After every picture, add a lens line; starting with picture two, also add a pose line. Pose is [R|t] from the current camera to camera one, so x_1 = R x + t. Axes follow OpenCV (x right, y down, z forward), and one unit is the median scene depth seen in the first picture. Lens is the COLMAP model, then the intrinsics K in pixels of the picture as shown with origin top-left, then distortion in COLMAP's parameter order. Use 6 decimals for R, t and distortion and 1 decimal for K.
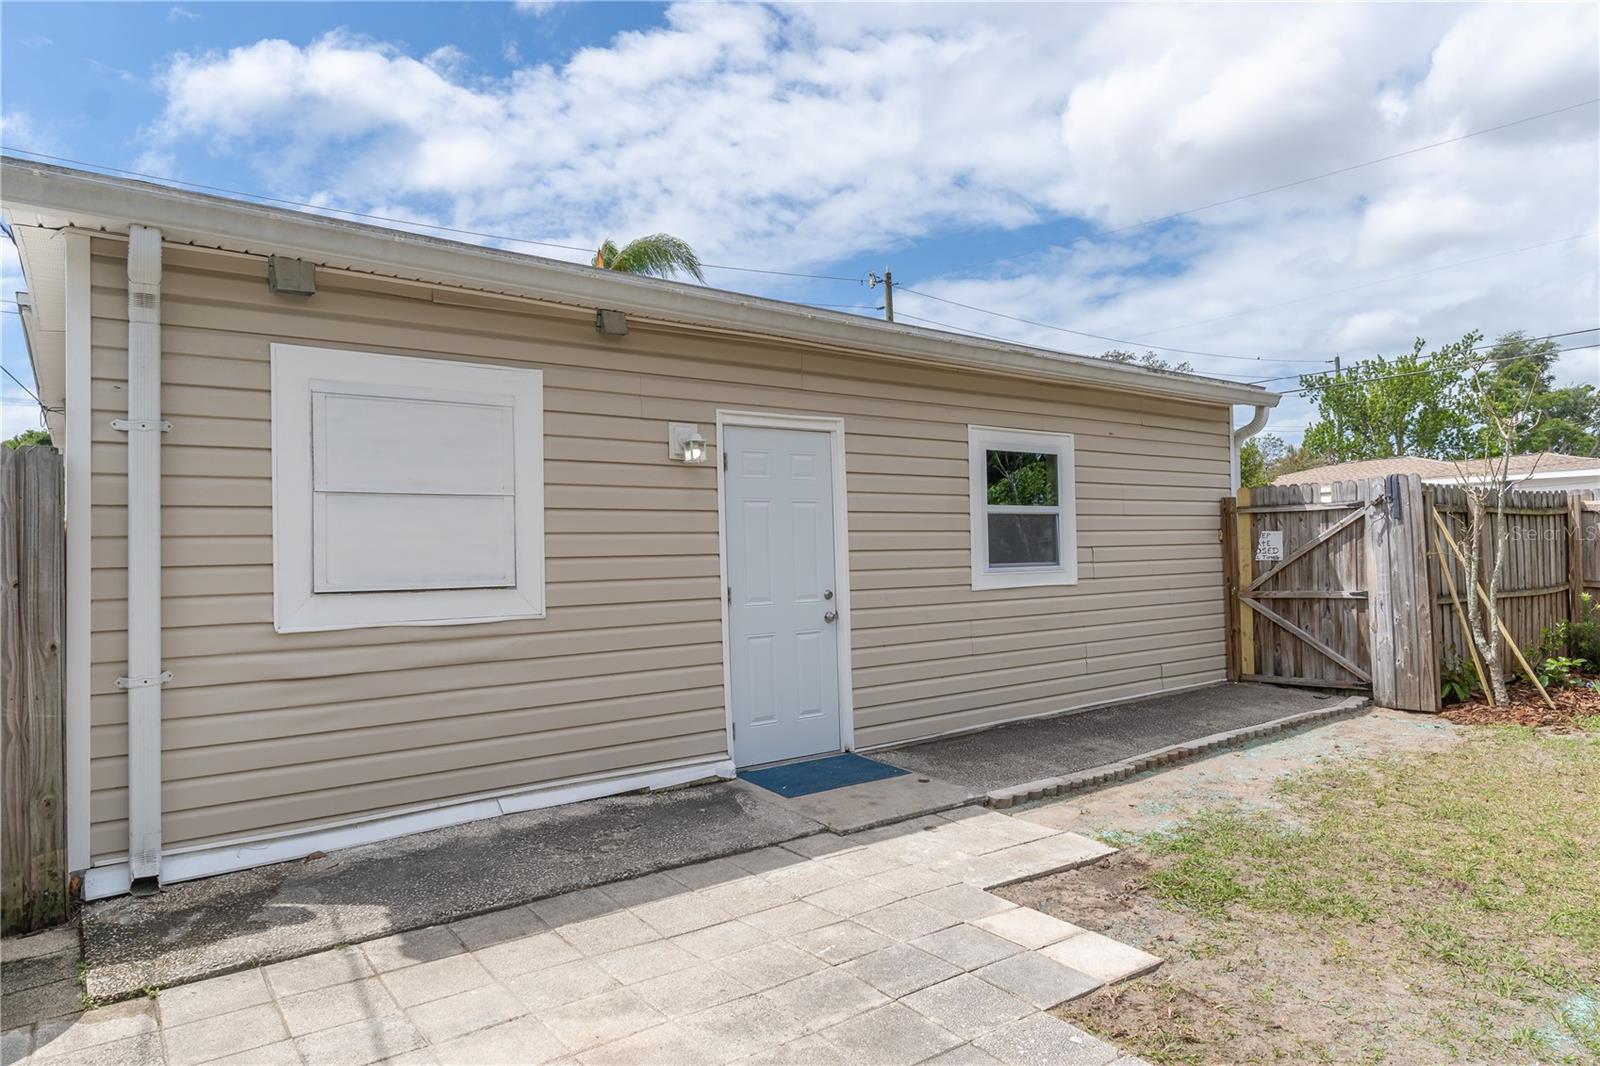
lens RADIAL K [[963.8, 0, 800.0], [0, 963.8, 533.0], [0, 0, 1]] dist [-0.005726, -0.001728]
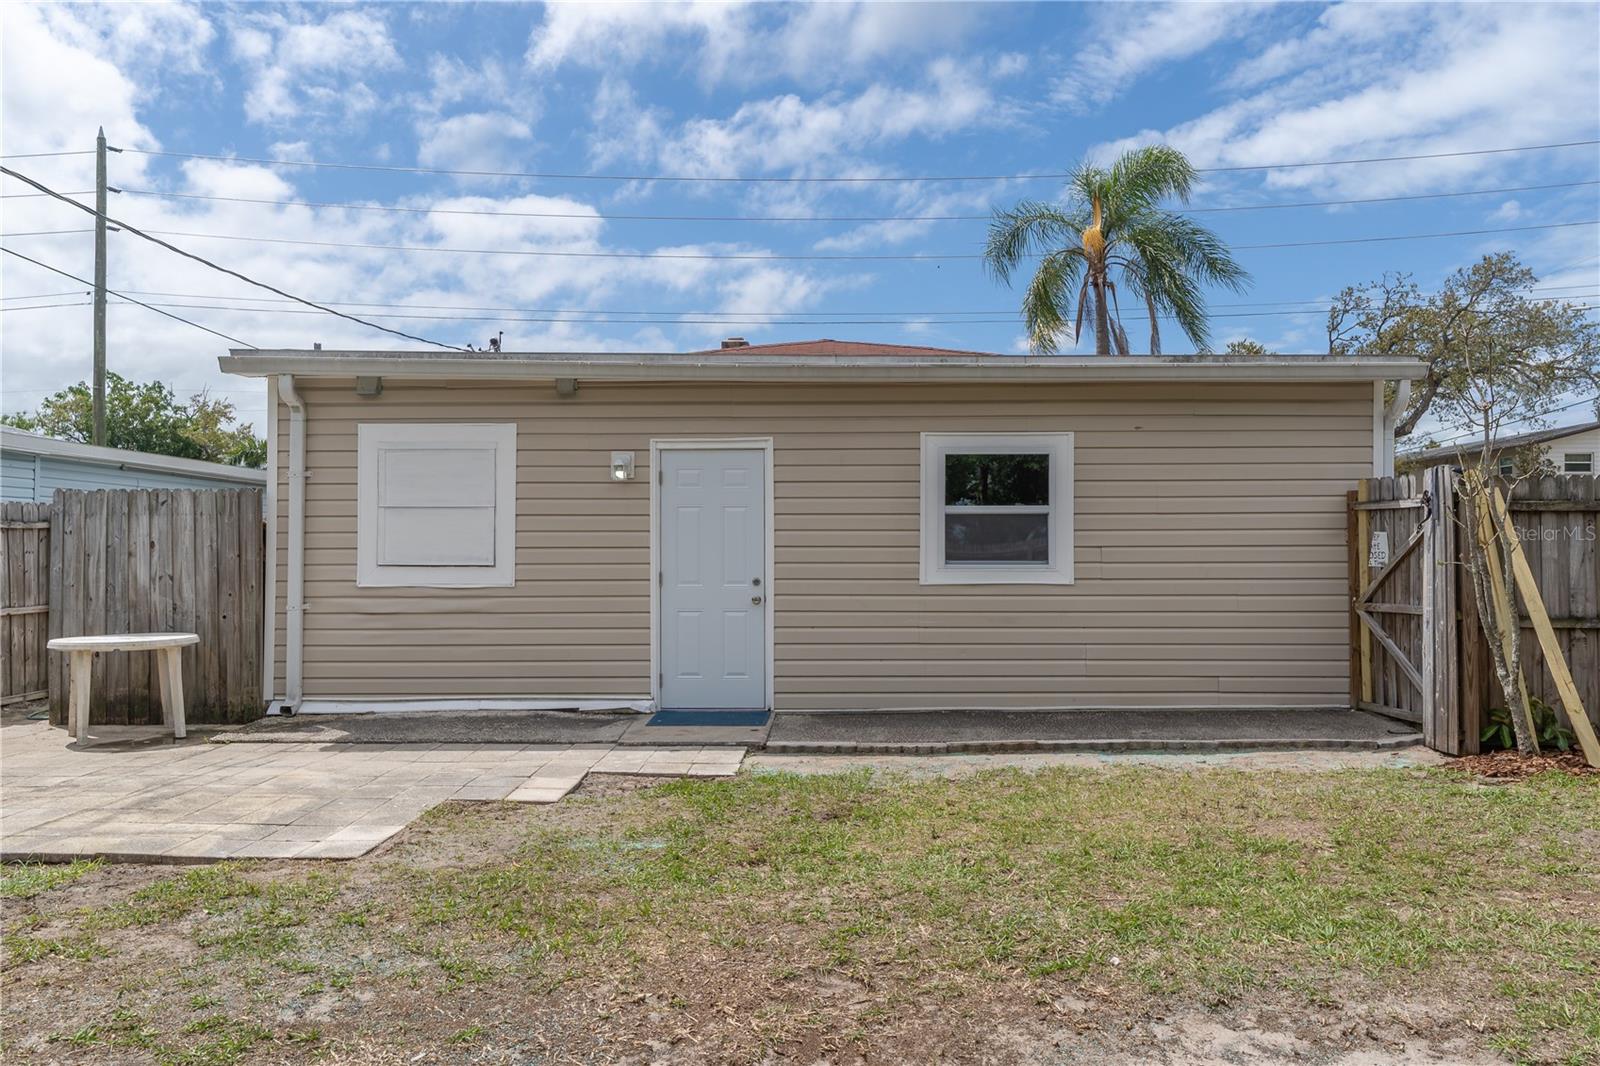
lens RADIAL K [[1231.2, 0, 800.0], [0, 1231.2, 533.0], [0, 0, 1]] dist [0.002204, 0.000996]
pose [[0.793125, 0.013594, -0.608907, 1.027997], [-0.002044, 0.999805, 0.019660, -0.029029], [0.609055, -0.014348, 0.792998, -0.213663]]
